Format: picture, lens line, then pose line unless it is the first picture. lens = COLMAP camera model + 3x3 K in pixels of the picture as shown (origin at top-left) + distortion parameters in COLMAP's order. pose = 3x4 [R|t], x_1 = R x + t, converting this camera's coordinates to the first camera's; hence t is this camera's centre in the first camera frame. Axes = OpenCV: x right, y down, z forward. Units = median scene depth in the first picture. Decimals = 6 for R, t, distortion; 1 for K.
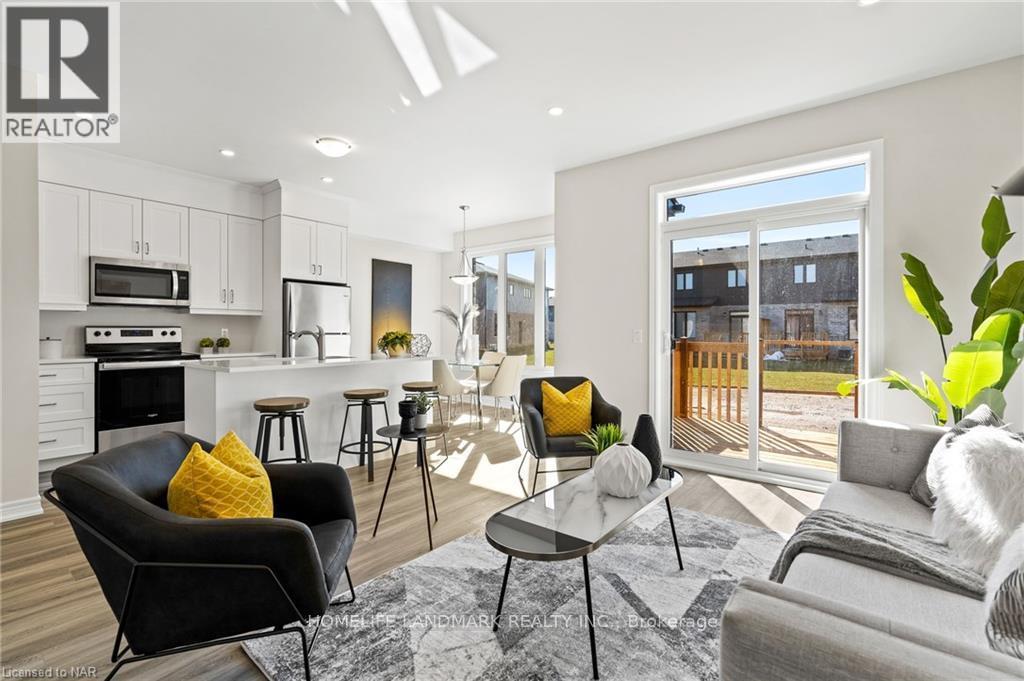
lens RADIAL K [[465.6, 0, 508.3], [0, 465.6, 335.7], [0, 0, 1]] dist [-0.003832, 0.001442]
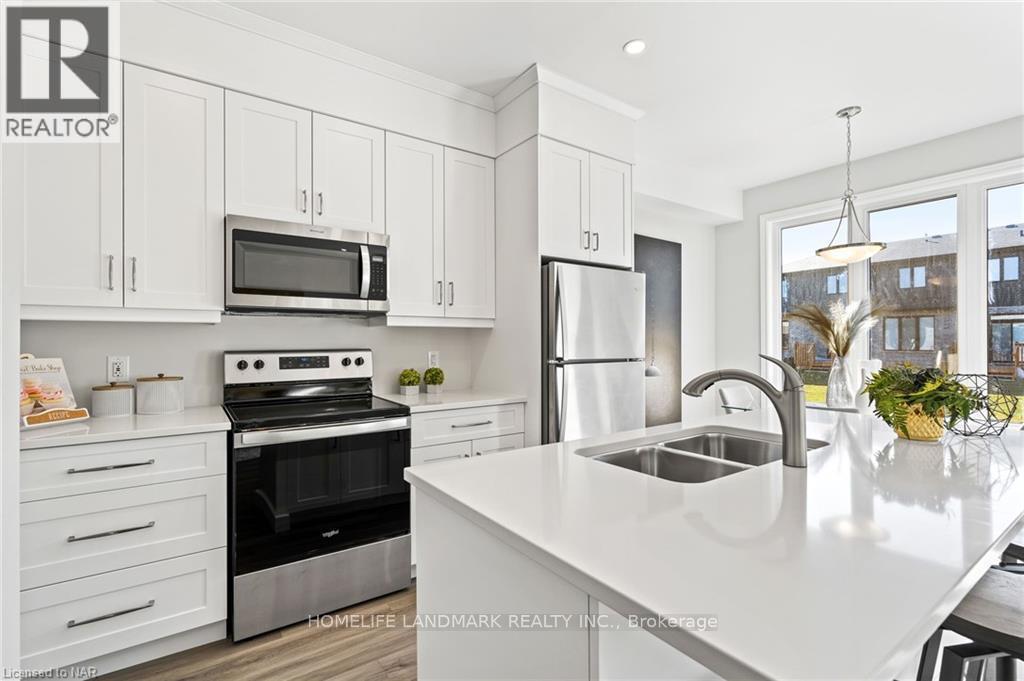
lens RADIAL K [[465.6, 0, 505.4], [0, 465.6, 345.6], [0, 0, 1]] dist [-0.003832, 0.001442]
pose [[0.960752, -0.002553, -0.277398, -0.397099], [0.002150, 0.999996, -0.001757, -0.023094], [0.277401, 0.001092, 0.960753, 0.510064]]
